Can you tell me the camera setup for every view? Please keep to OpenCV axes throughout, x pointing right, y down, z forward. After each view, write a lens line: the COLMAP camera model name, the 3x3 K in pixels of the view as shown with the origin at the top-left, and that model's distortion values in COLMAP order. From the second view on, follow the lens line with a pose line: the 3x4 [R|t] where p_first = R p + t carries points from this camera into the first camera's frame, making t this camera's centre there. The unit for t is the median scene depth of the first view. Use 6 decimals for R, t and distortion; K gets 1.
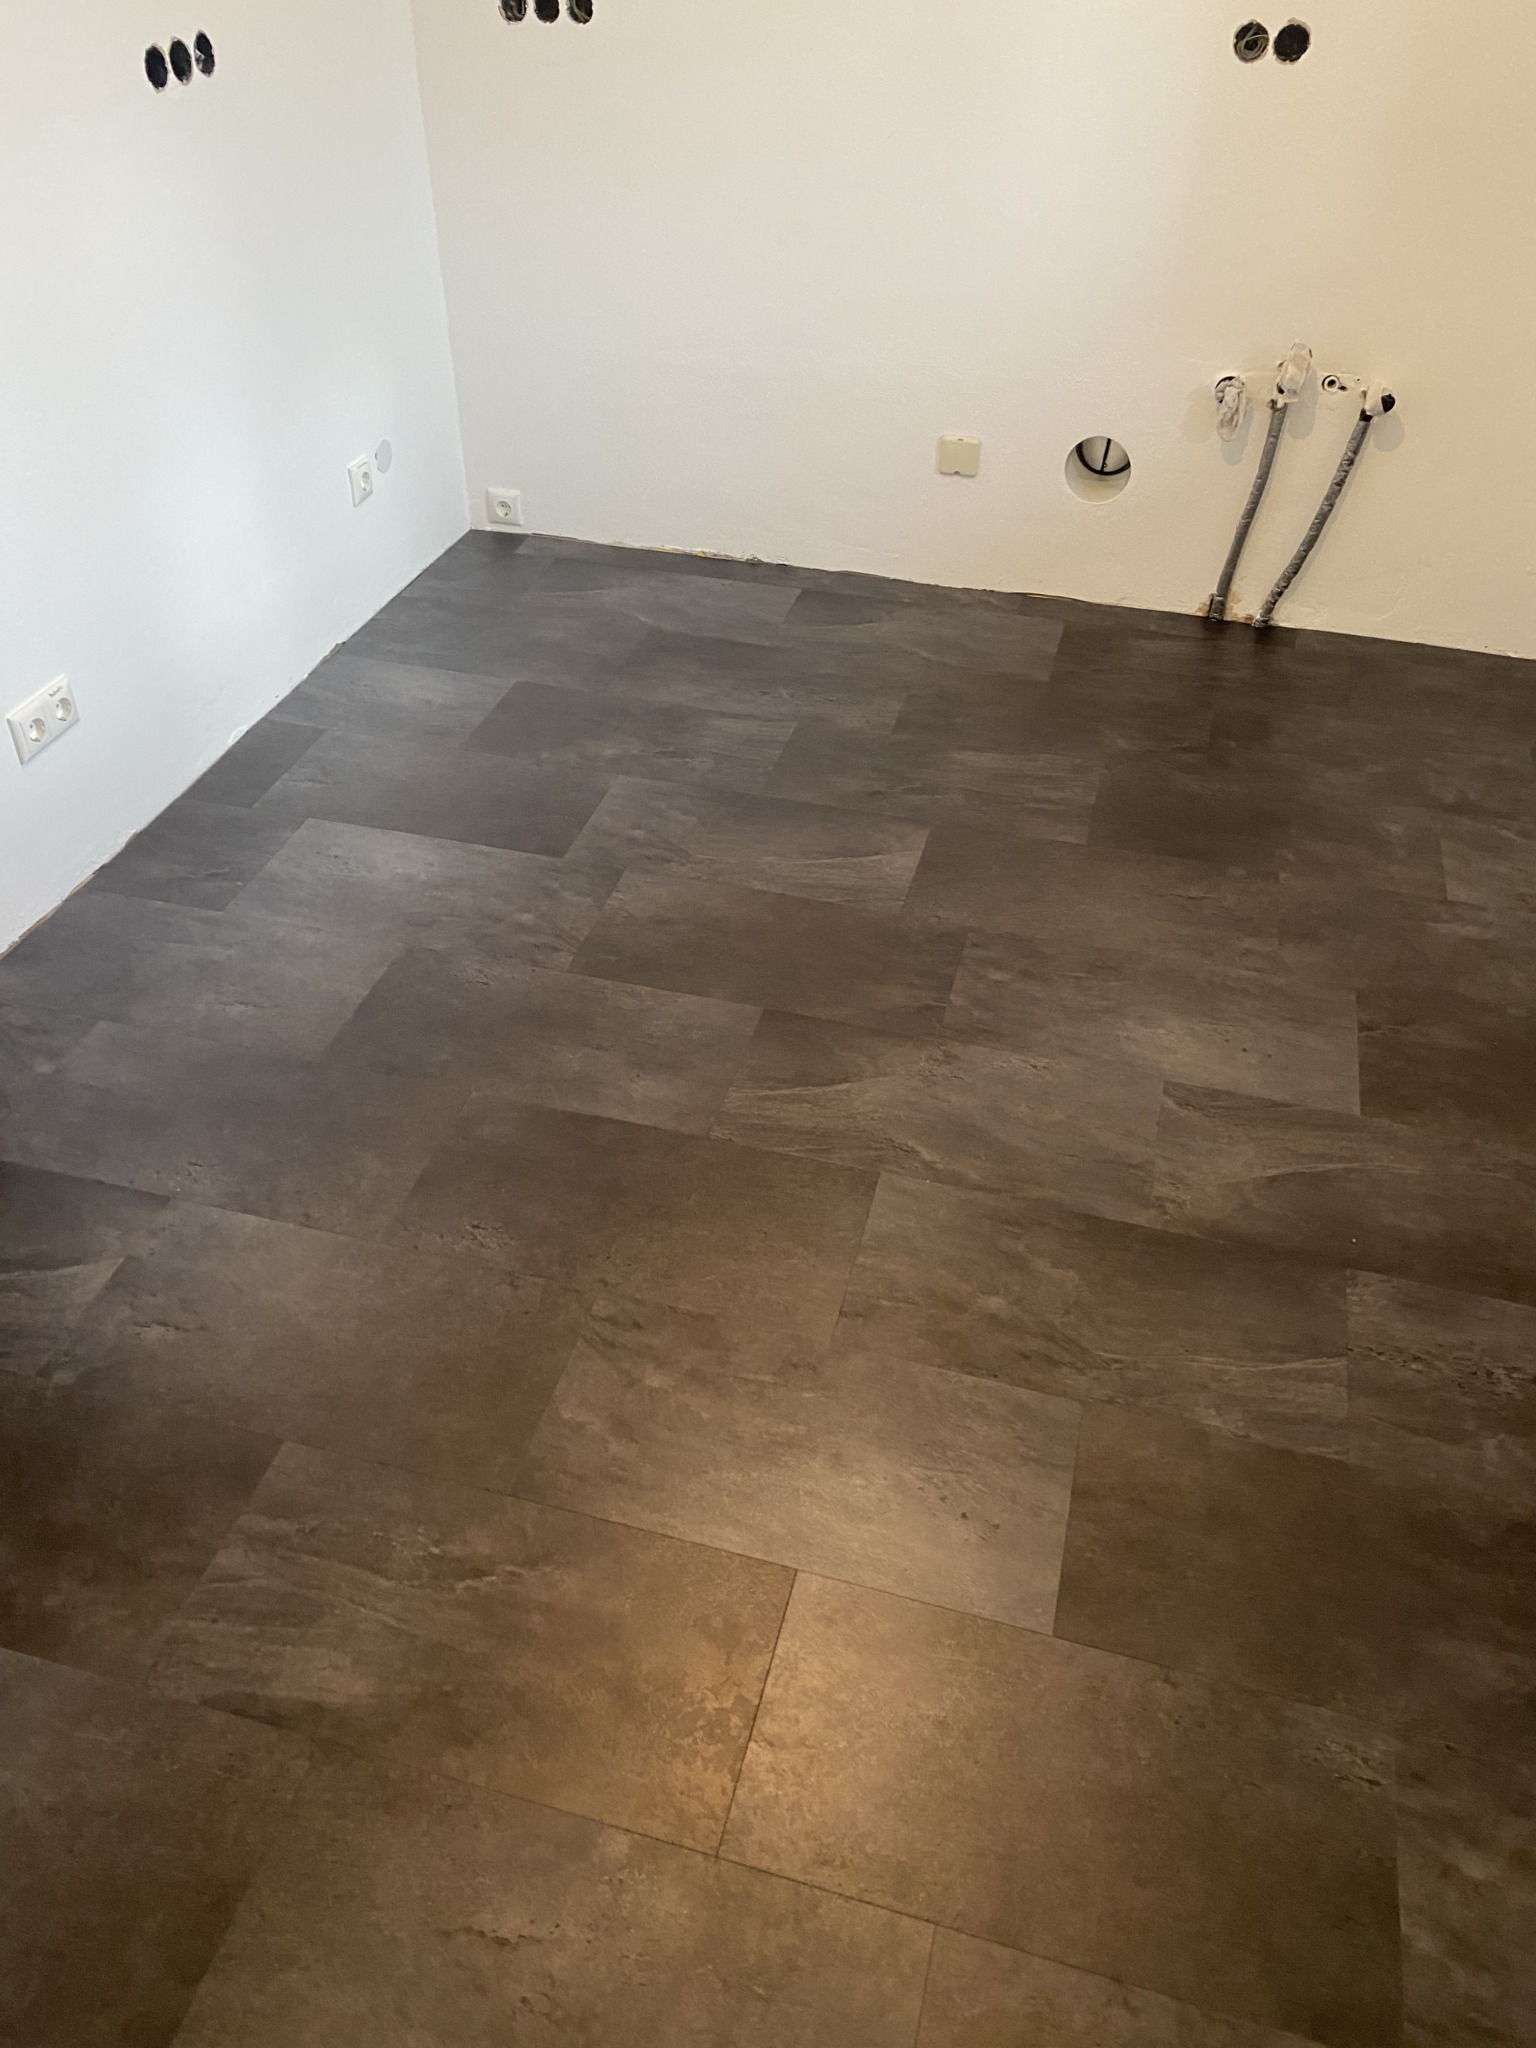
lens RADIAL K [[1565.2, 0, 757.7], [0, 1565.2, 1009.9], [0, 0, 1]] dist [0.030091, -0.027518]
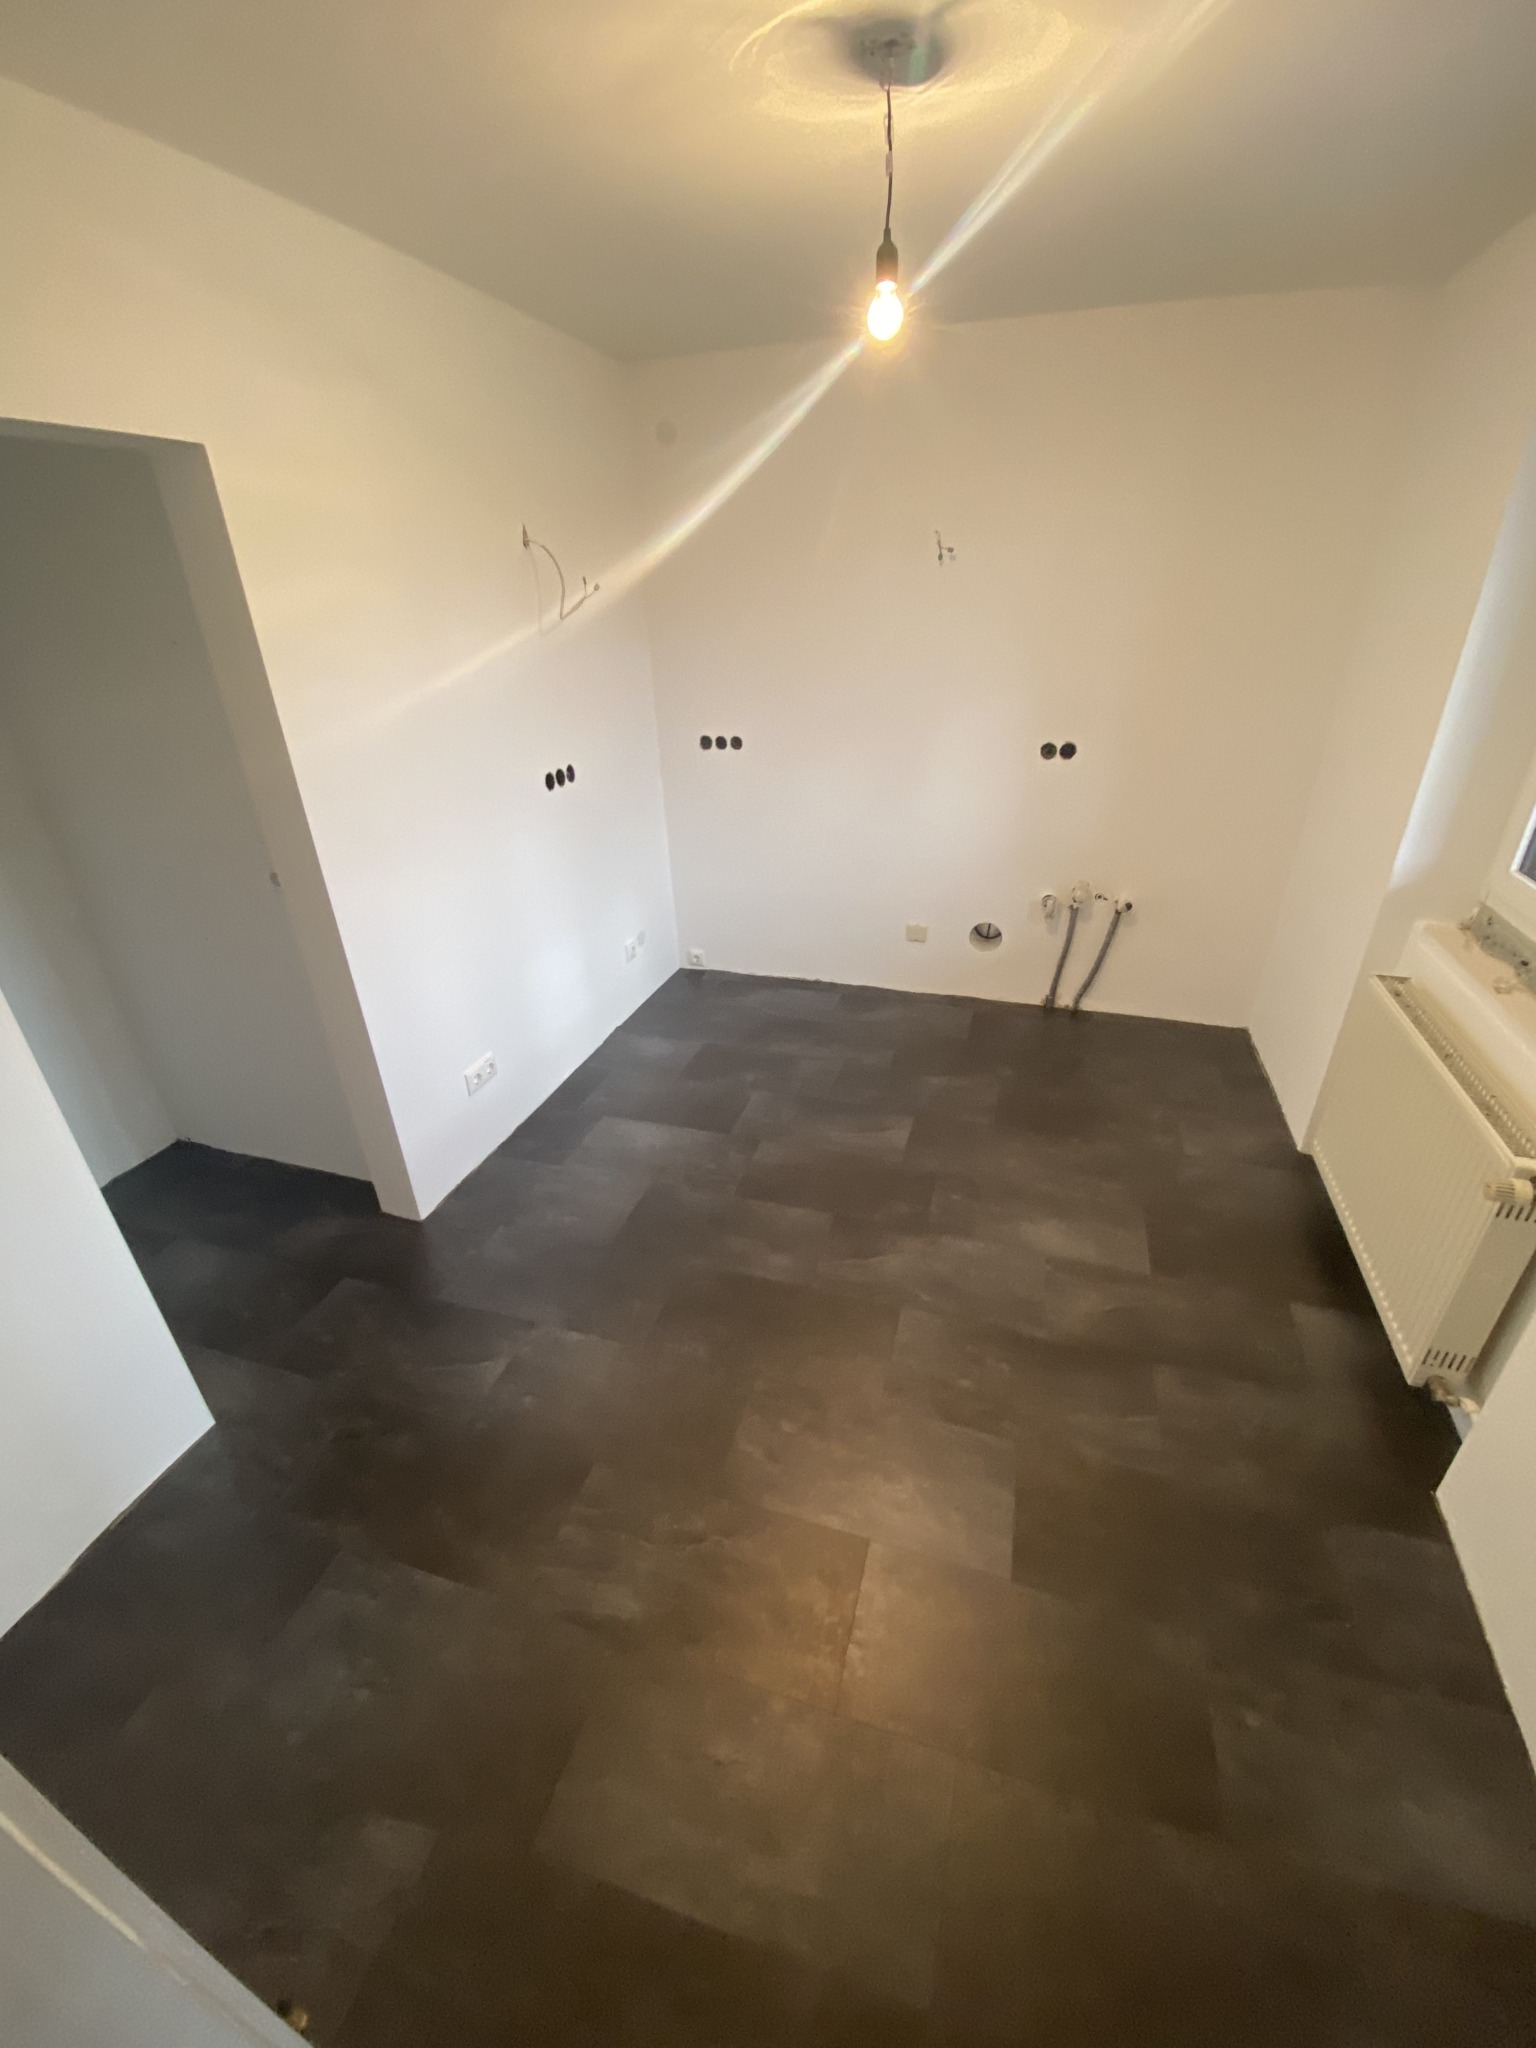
lens RADIAL K [[823.5, 0, 776.4], [0, 823.5, 1023.5], [0, 0, 1]] dist [0.023120, -0.019869]
pose [[0.999199, -0.015770, -0.036780, -0.027707], [0.008263, 0.980576, -0.195963, -0.036299], [0.039156, 0.195503, 0.979921, -0.059481]]
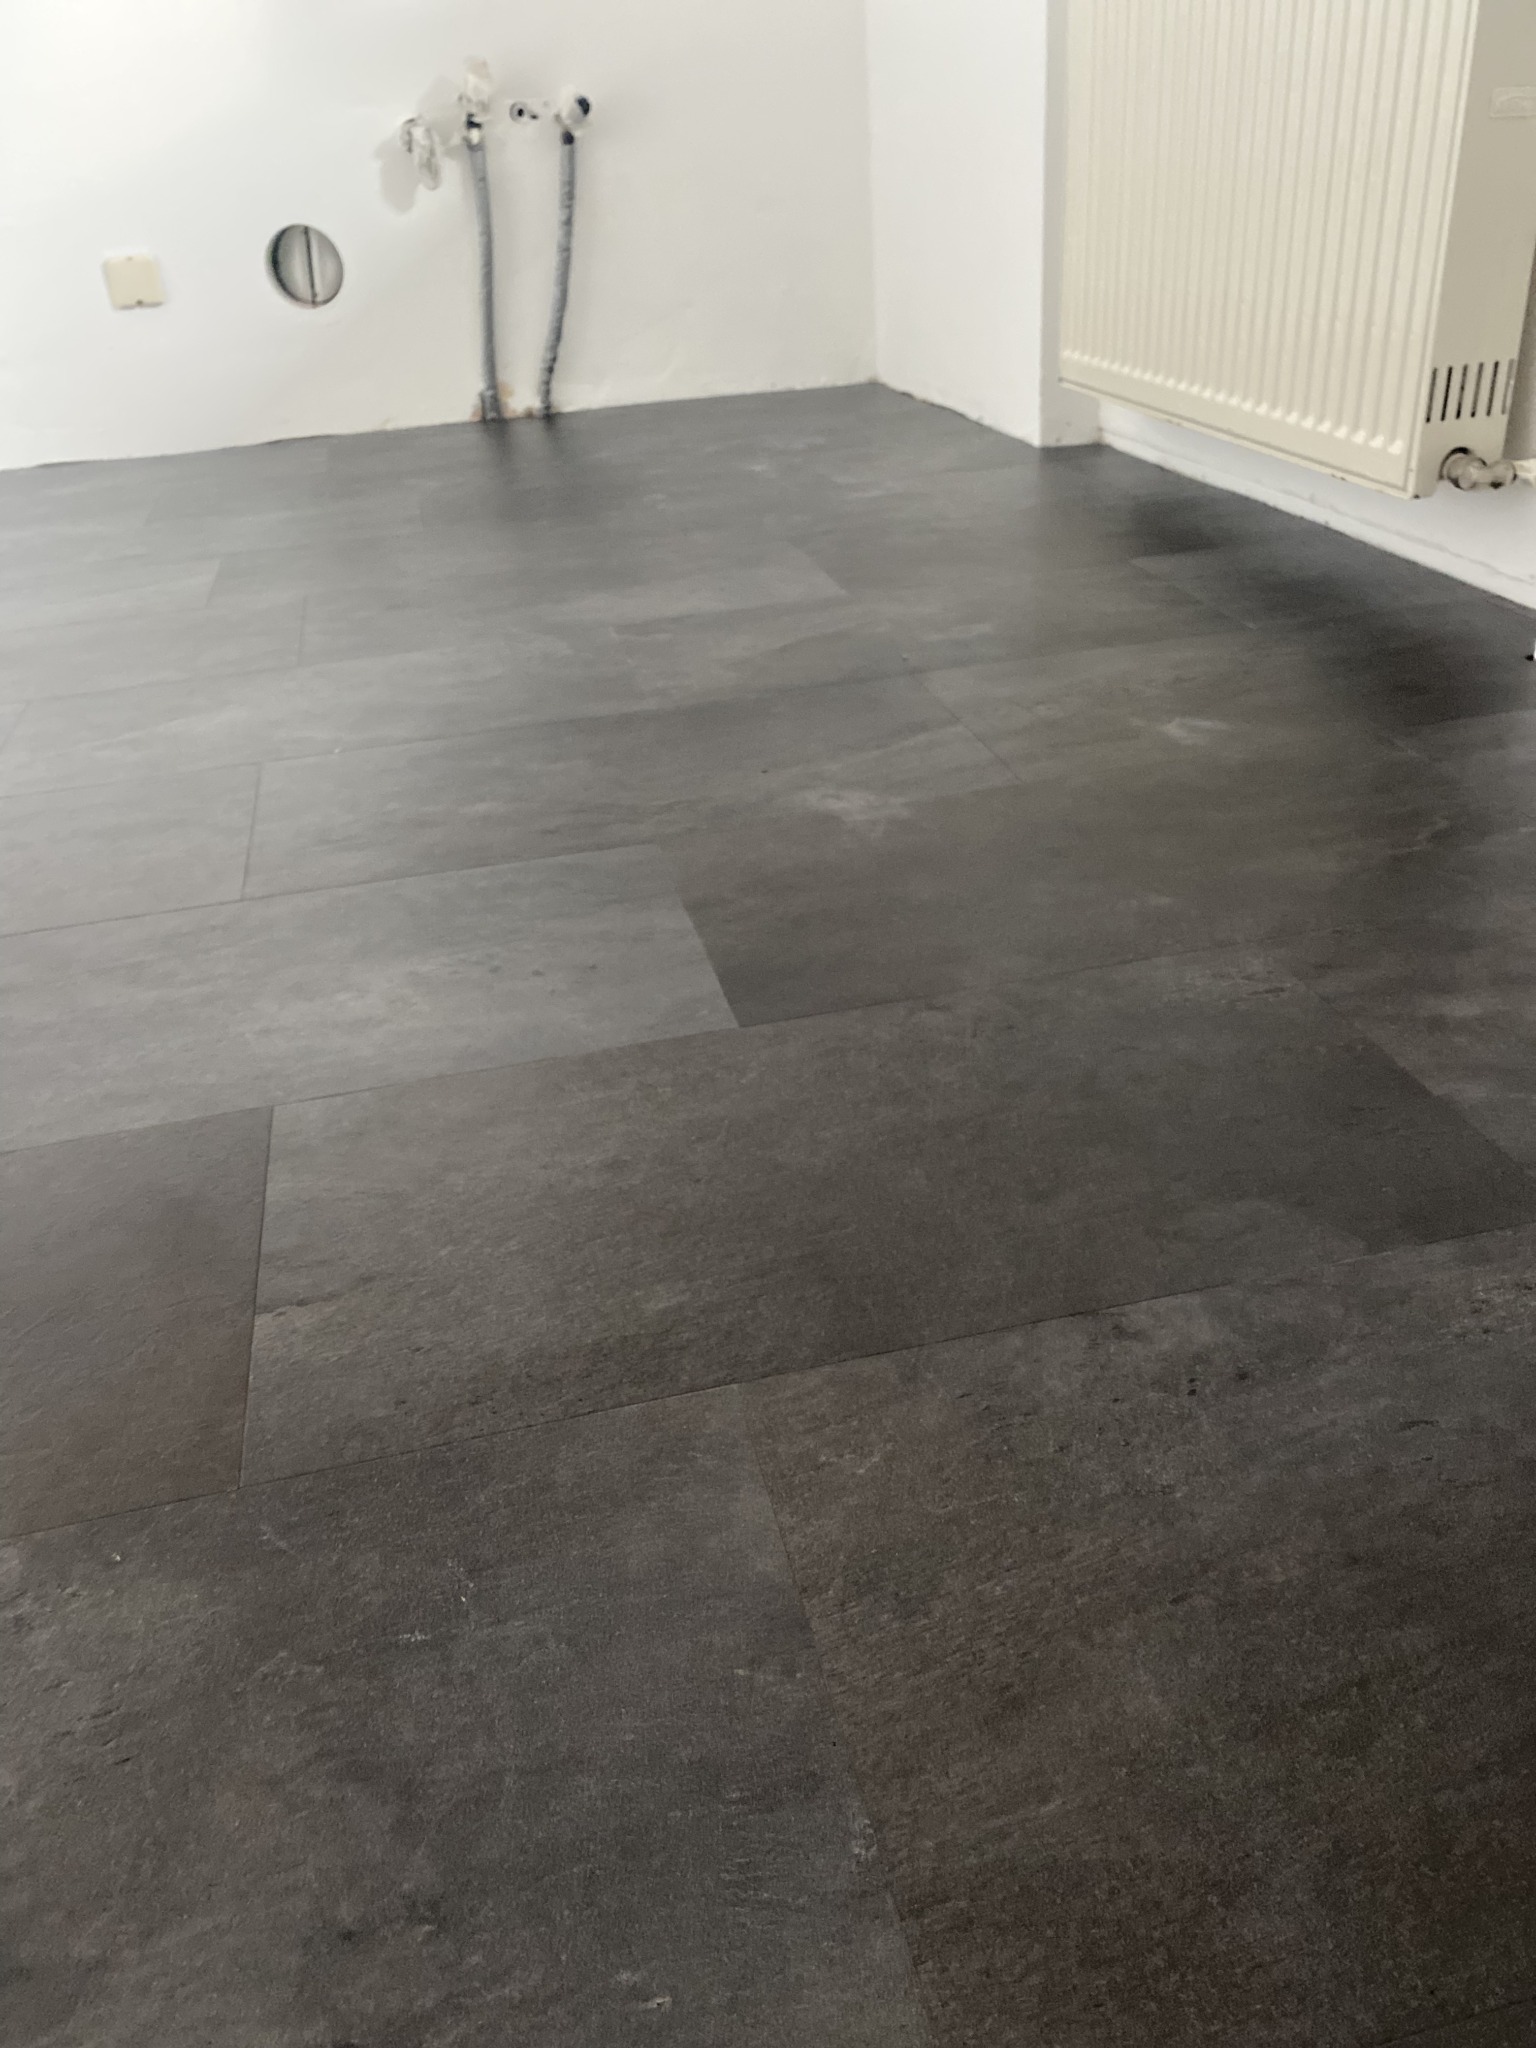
lens RADIAL K [[1565.2, 0, 764.8], [0, 1565.2, 1025.0], [0, 0, 1]] dist [0.030091, -0.027518]
pose [[0.877165, -0.296251, 0.377911, -0.015407], [0.358899, 0.927328, -0.106089, 0.314219], [-0.319018, 0.228689, 0.919744, 0.315406]]
